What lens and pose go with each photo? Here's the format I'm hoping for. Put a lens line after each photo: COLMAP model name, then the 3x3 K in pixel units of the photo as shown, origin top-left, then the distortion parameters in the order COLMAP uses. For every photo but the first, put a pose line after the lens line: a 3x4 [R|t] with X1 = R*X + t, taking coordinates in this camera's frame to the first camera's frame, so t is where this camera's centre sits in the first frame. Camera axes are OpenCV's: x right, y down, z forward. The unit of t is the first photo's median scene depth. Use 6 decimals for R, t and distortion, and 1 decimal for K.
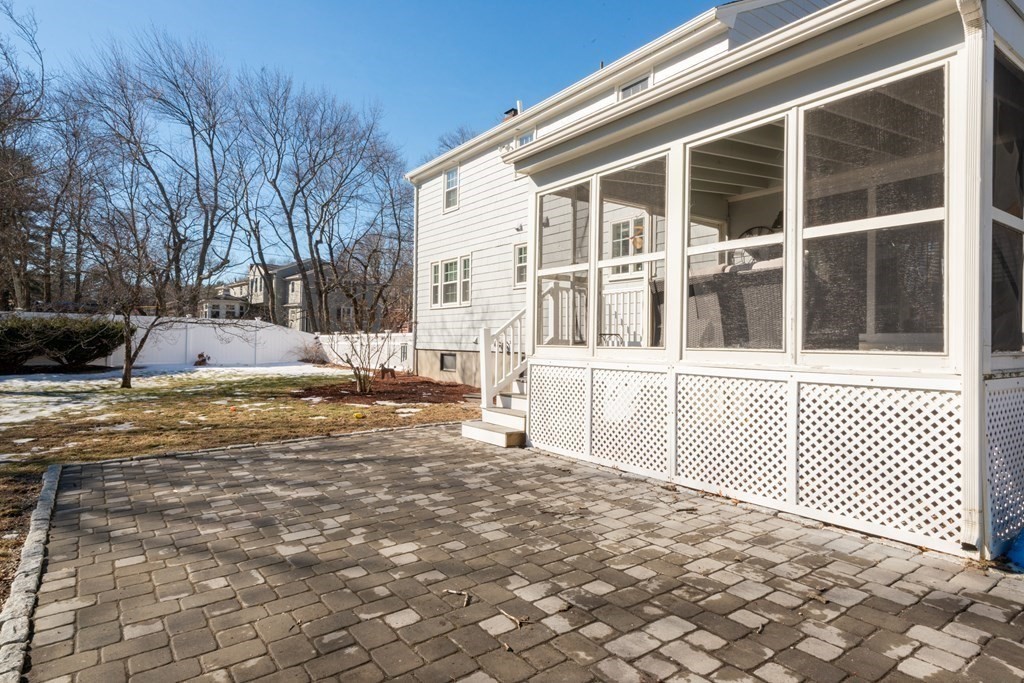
lens RADIAL K [[570.5, 0, 516.8], [0, 570.5, 341.6], [0, 0, 1]] dist [0.006663, 0.000551]
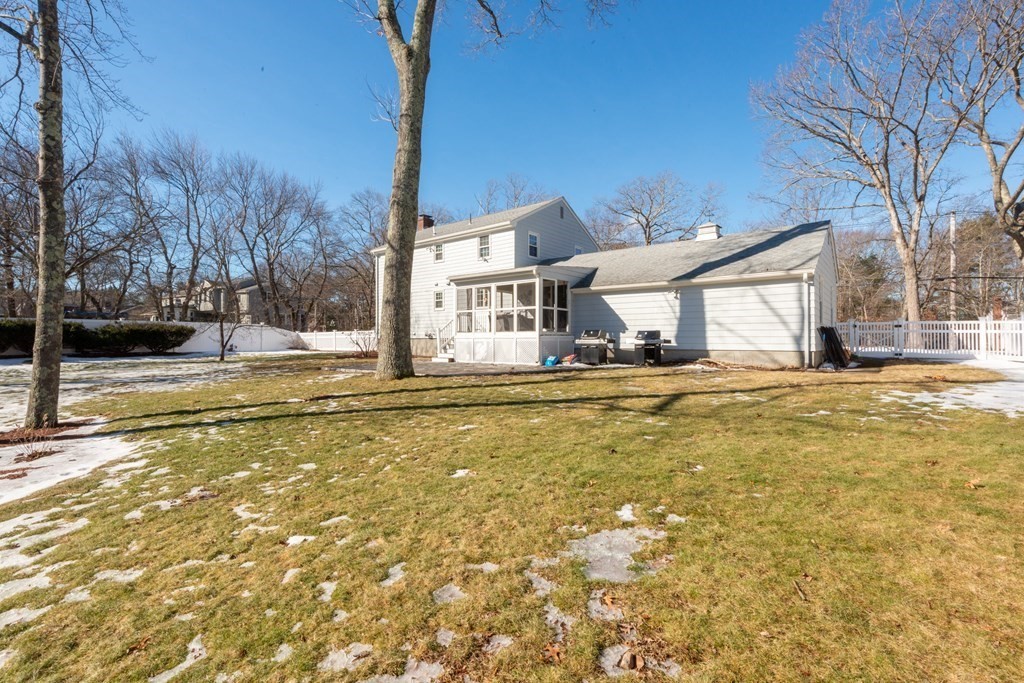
lens RADIAL K [[459.5, 0, 514.3], [0, 459.5, 338.3], [0, 0, 1]] dist [0.003844, -0.000276]
pose [[0.966744, -0.014591, 0.255330, -0.140789], [0.014739, 0.999890, 0.001330, 0.017952], [-0.255322, 0.002477, 0.966853, -0.736828]]
